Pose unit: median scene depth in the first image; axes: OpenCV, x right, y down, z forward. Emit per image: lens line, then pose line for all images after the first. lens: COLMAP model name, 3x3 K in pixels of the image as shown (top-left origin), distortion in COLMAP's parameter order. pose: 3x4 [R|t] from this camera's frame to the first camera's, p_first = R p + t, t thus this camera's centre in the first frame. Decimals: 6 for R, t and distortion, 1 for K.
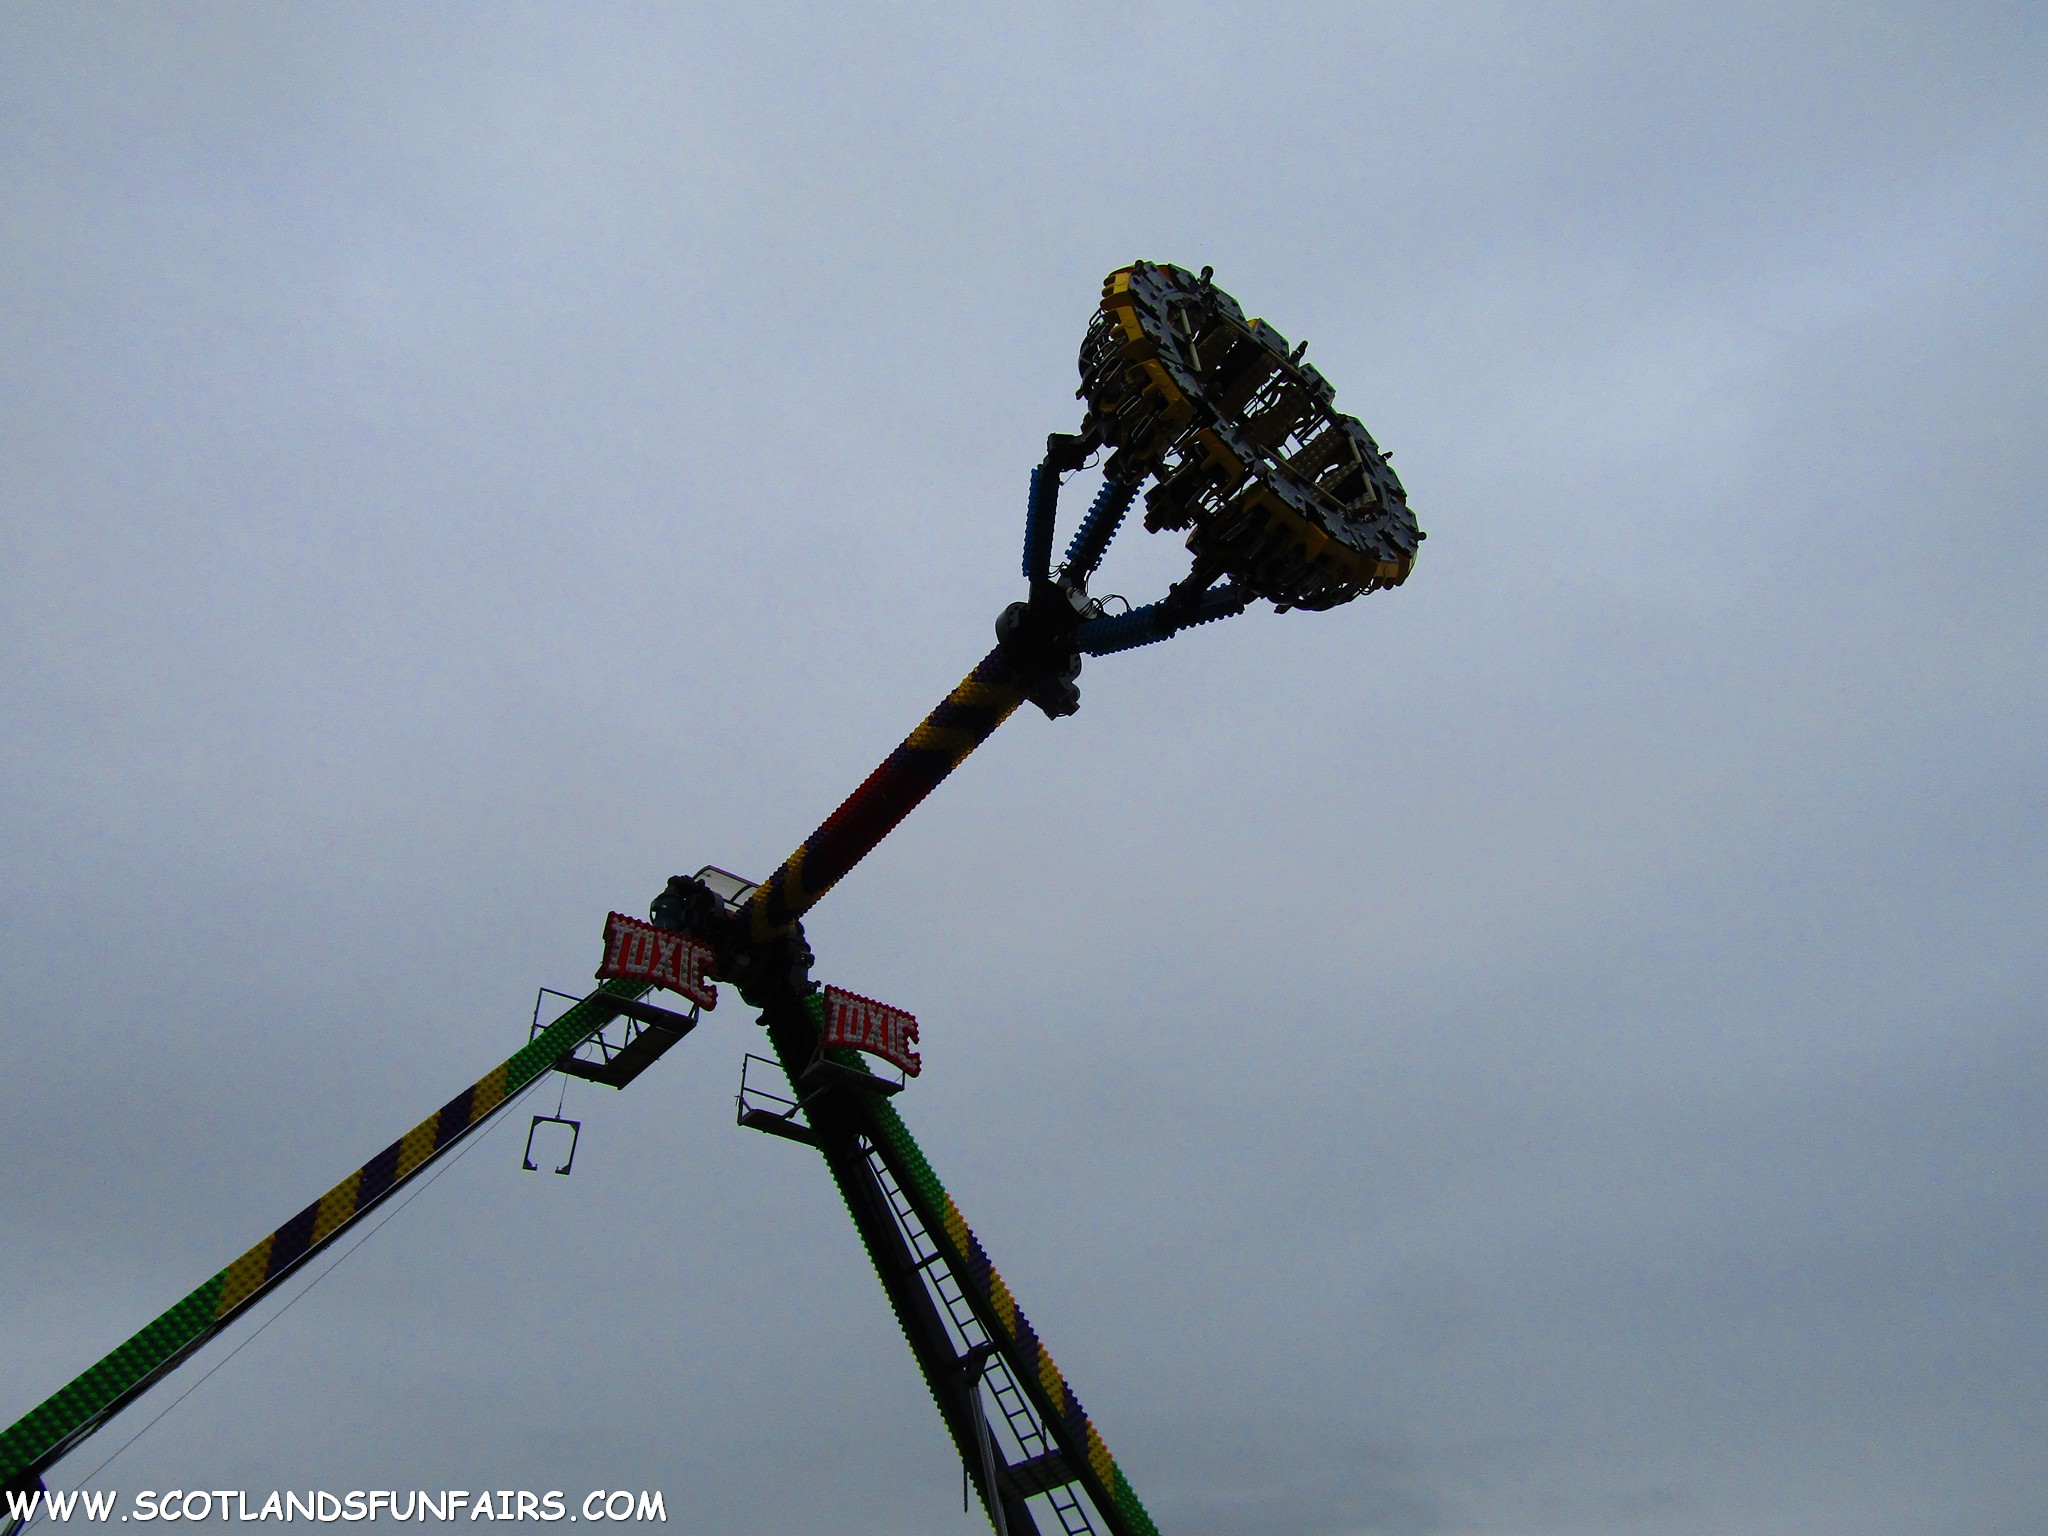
lens RADIAL K [[1462.2, 0, 1024.0], [0, 1462.2, 768.0], [0, 0, 1]] dist [-0.007948, -0.001870]
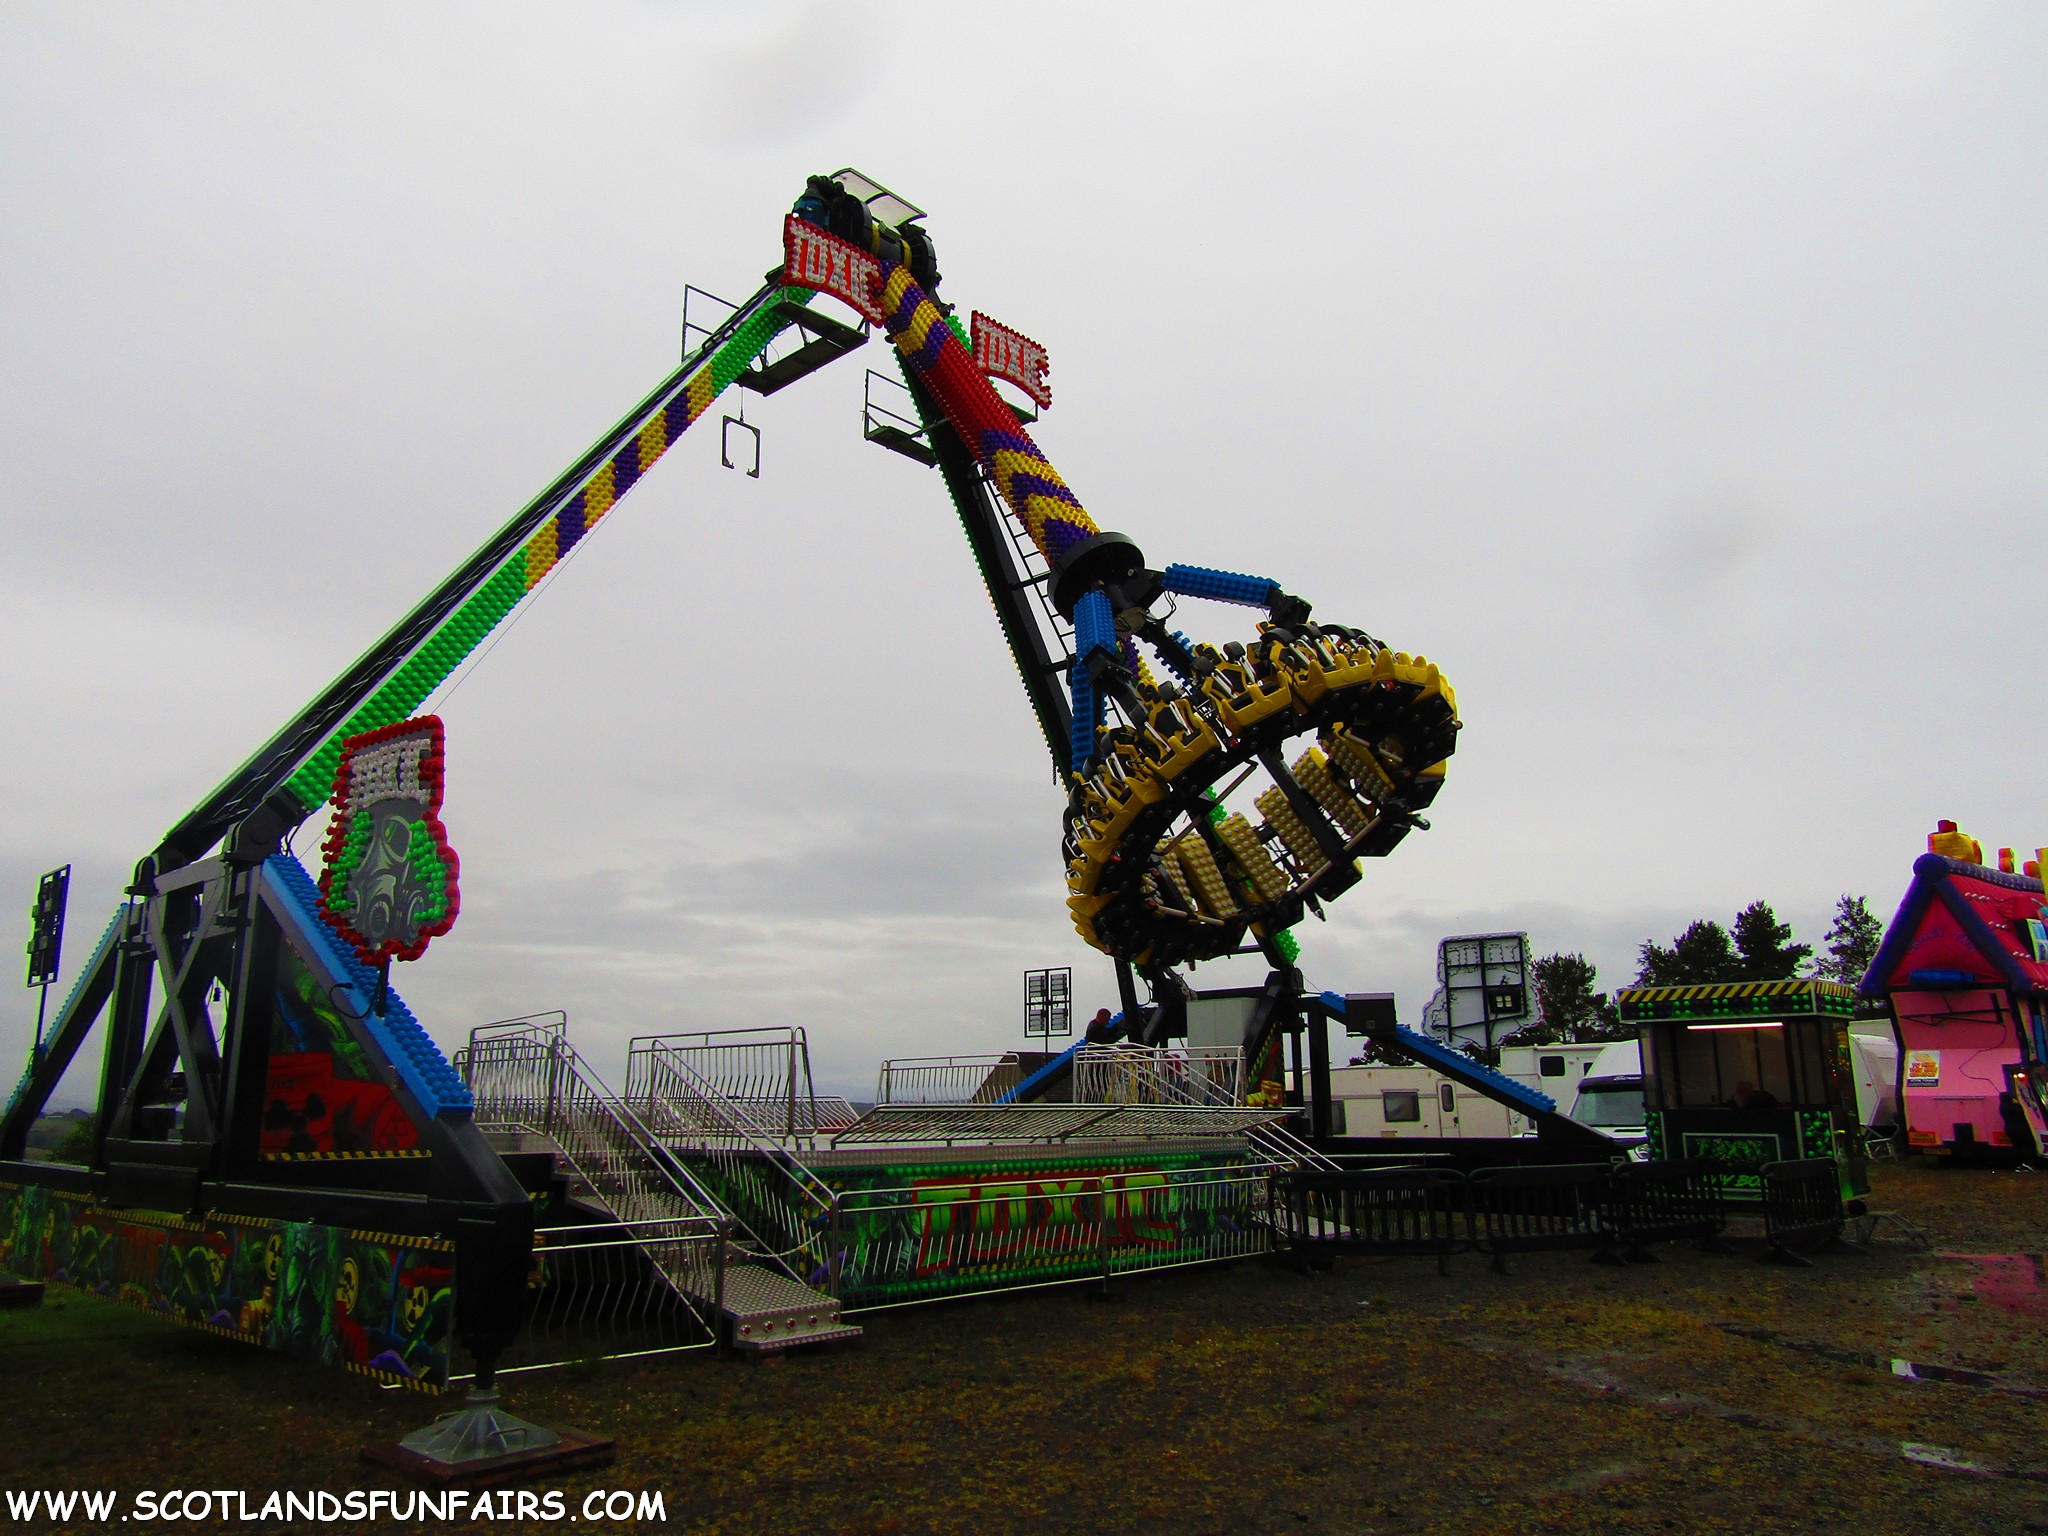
lens RADIAL K [[1462.2, 0, 1024.0], [0, 1462.2, 768.0], [0, 0, 1]] dist [-0.007948, -0.001870]
pose [[0.988144, 0.057282, 0.142443, -0.230385], [-0.114453, 0.893242, 0.434764, -0.011464], [-0.102332, -0.445913, 0.889207, -0.038787]]
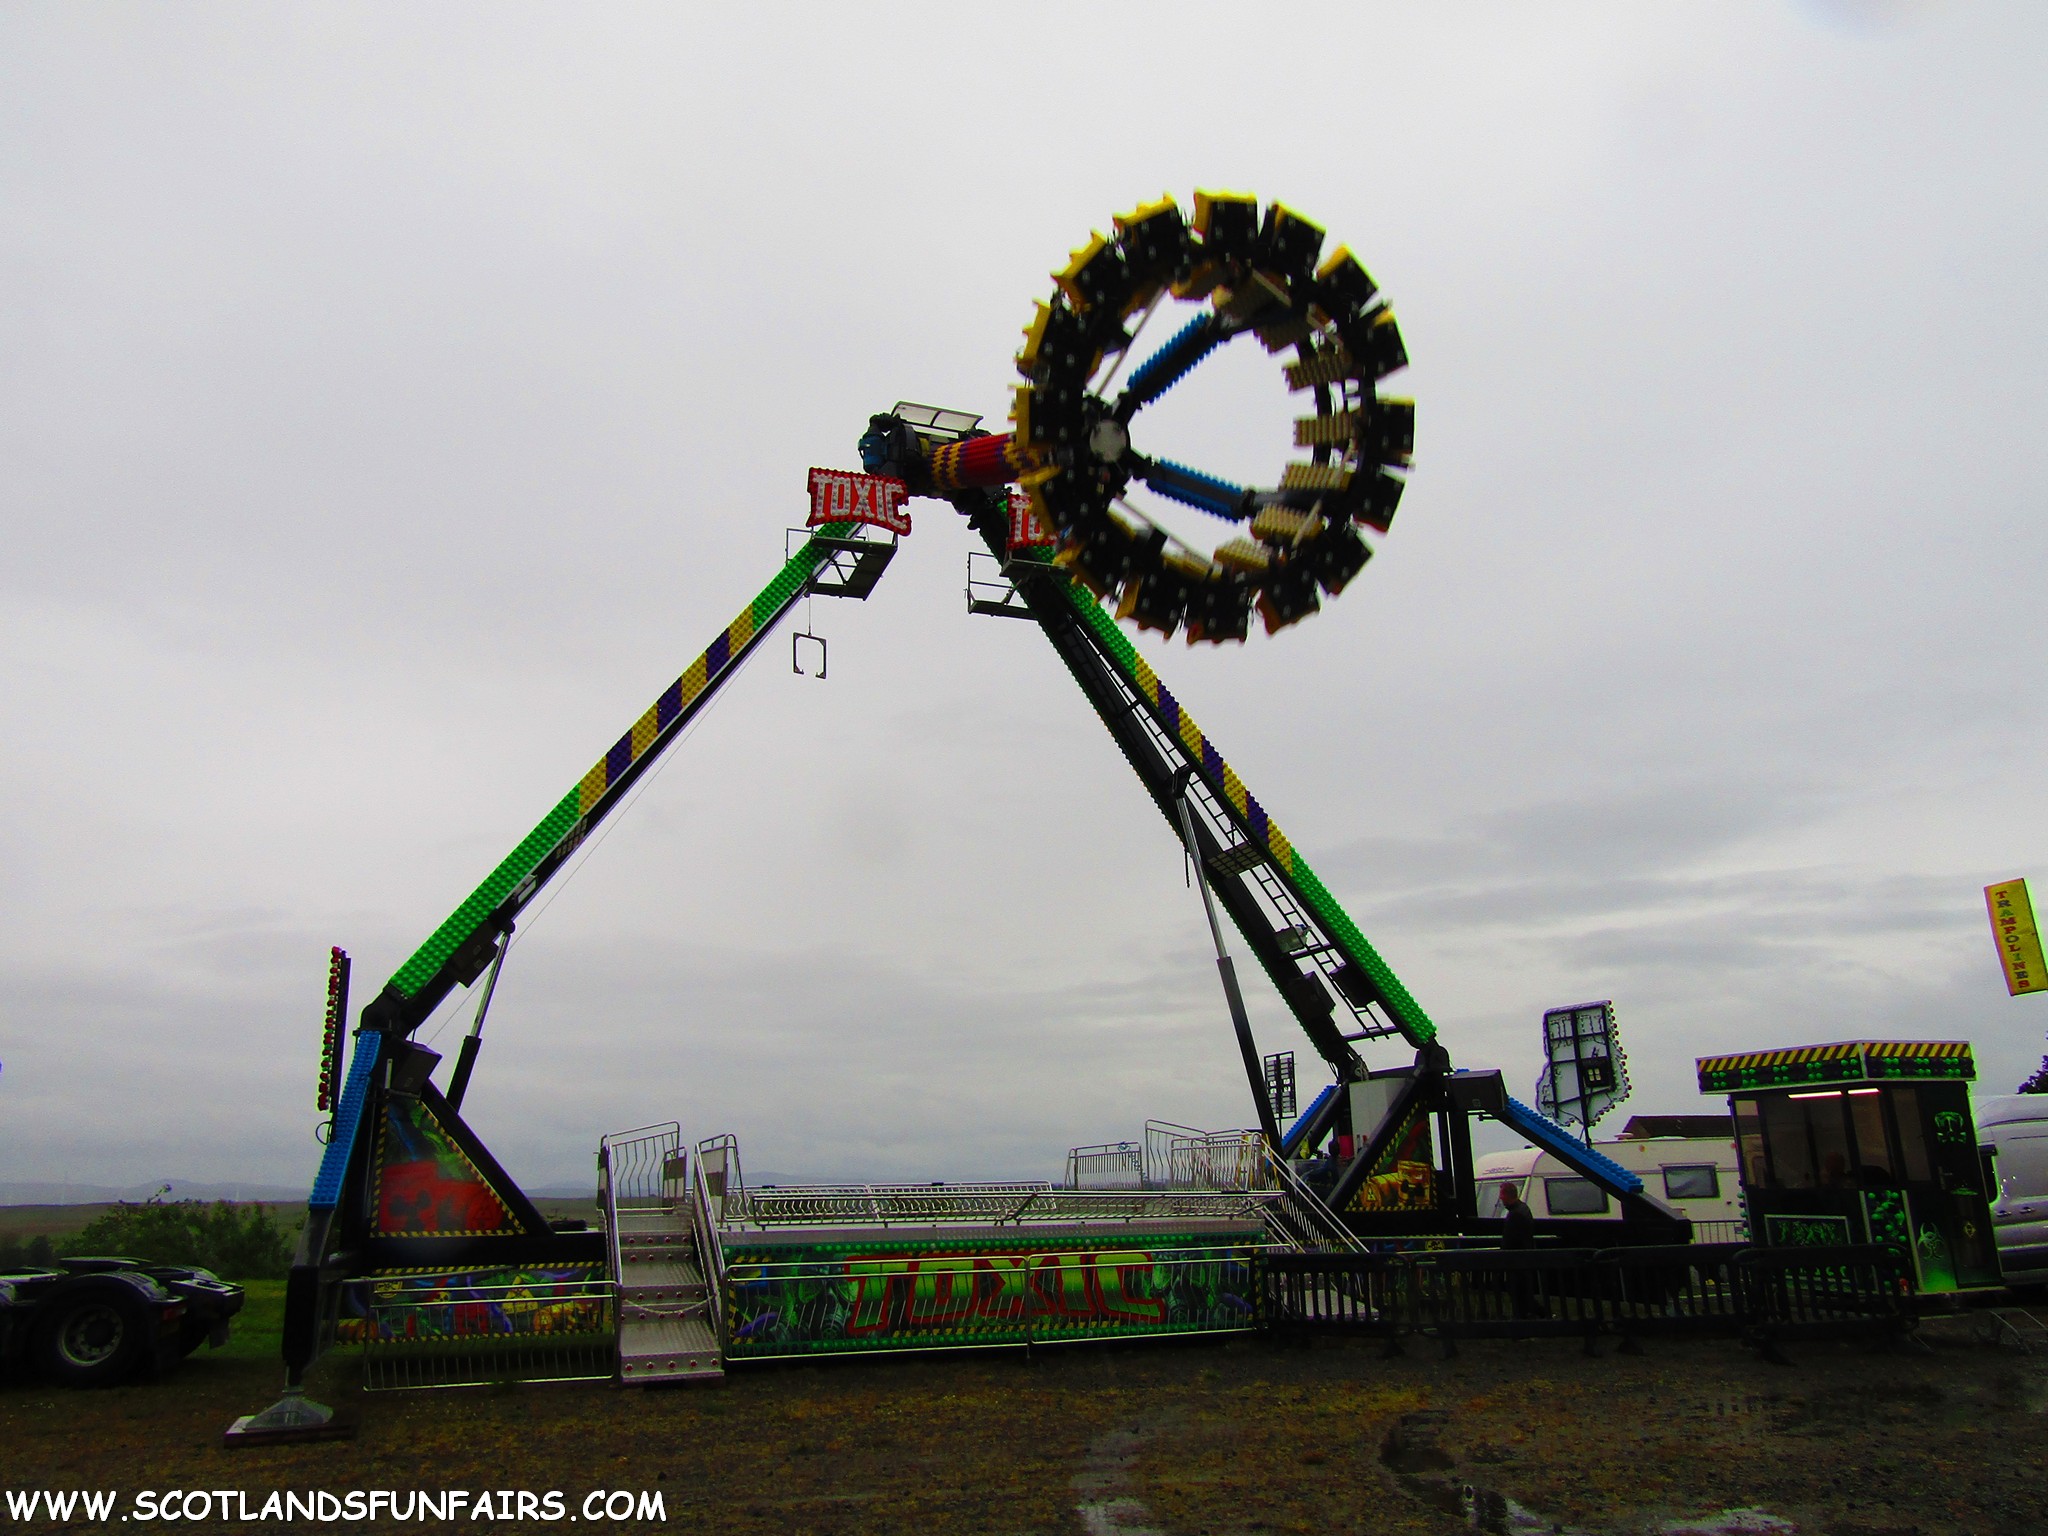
lens RADIAL K [[1474.3, 0, 1024.0], [0, 1474.3, 768.0], [0, 0, 1]] dist [-0.006566, 0.003518]
pose [[0.947721, -0.073145, -0.310603, 0.229708], [0.193422, 0.905852, 0.376854, -0.095831], [0.253795, -0.417230, 0.872644, -0.113809]]
